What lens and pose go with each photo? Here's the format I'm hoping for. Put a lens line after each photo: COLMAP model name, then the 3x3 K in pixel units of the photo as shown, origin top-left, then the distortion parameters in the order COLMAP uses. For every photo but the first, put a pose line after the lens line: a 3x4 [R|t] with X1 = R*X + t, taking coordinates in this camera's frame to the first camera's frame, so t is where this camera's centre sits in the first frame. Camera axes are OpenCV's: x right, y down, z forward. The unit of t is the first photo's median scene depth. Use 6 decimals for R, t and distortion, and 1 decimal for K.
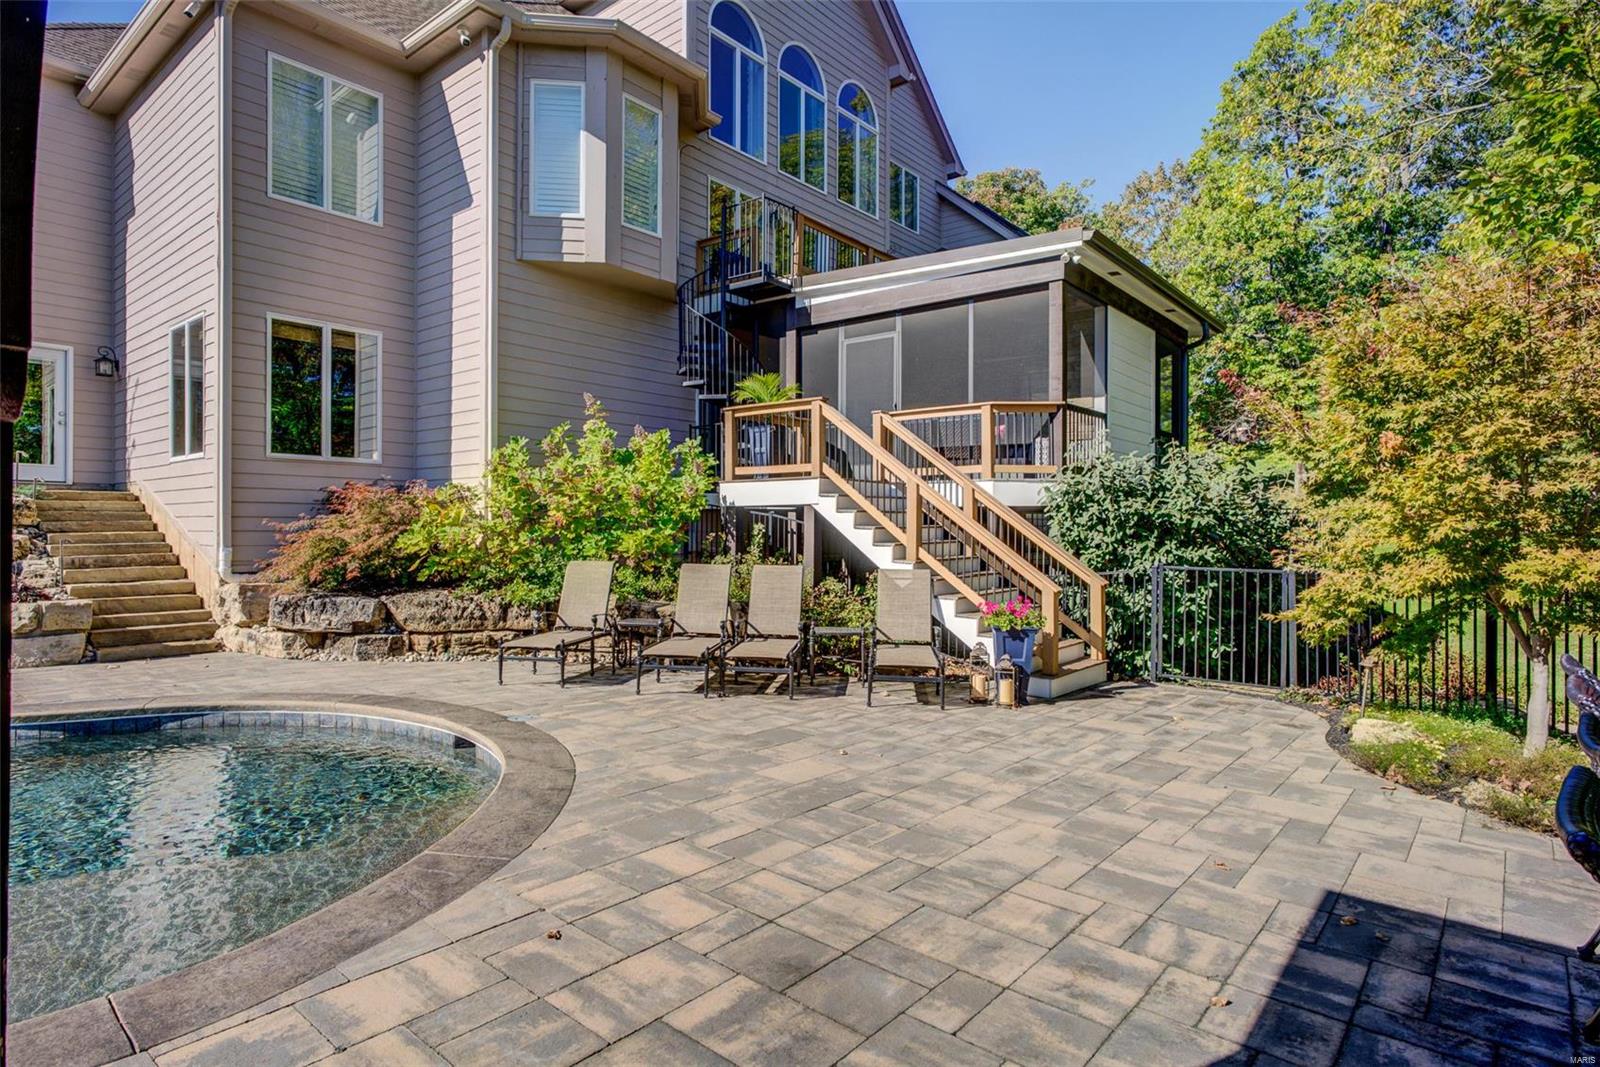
lens RADIAL K [[867.7, 0, 800.0], [0, 867.7, 533.5], [0, 0, 1]] dist [-0.004492, 0.000875]
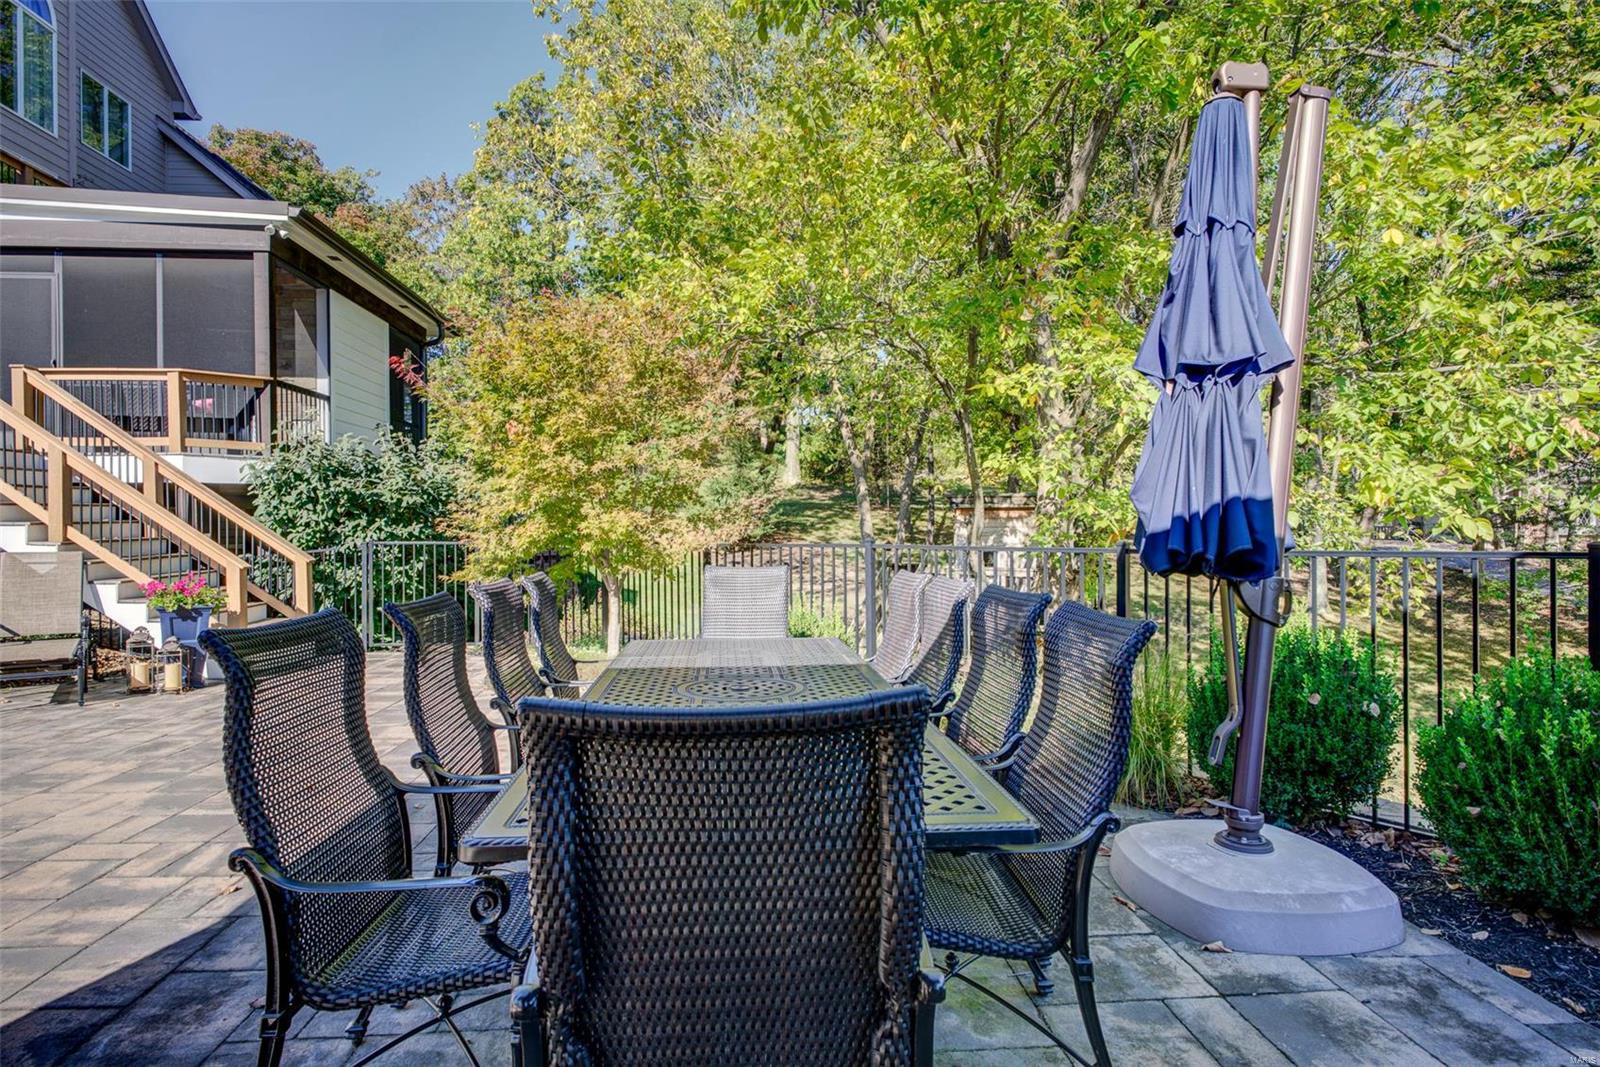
lens RADIAL K [[827.7, 0, 800.0], [0, 827.7, 533.5], [0, 0, 1]] dist [-0.004743, -0.001176]
pose [[0.714043, -0.014709, 0.699948, 0.077044], [0.011496, 0.999891, 0.009284, 0.021694], [-0.700008, 0.001417, 0.714134, -0.079571]]
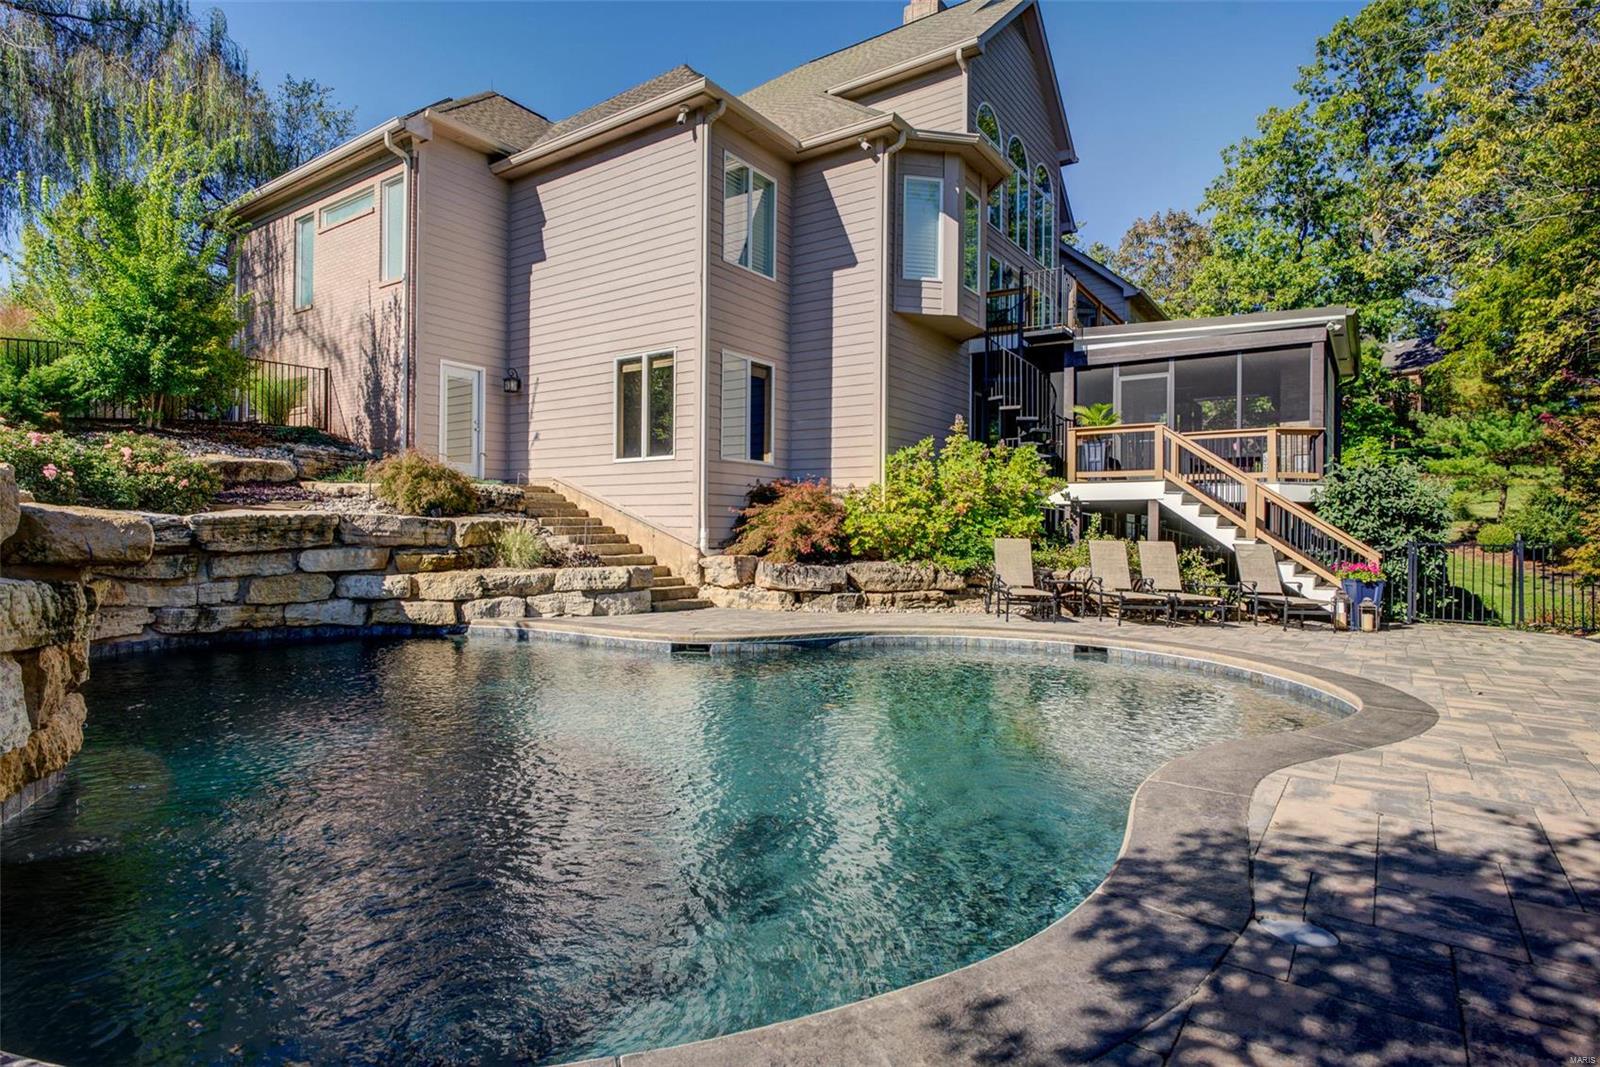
lens RADIAL K [[820.4, 0, 800.0], [0, 820.4, 533.5], [0, 0, 1]] dist [-0.002331, -0.000386]
pose [[0.997369, 0.005856, 0.072249, -0.650290], [-0.005732, 0.999982, -0.001917, 0.026818], [-0.072259, 0.001498, 0.997385, -0.268152]]
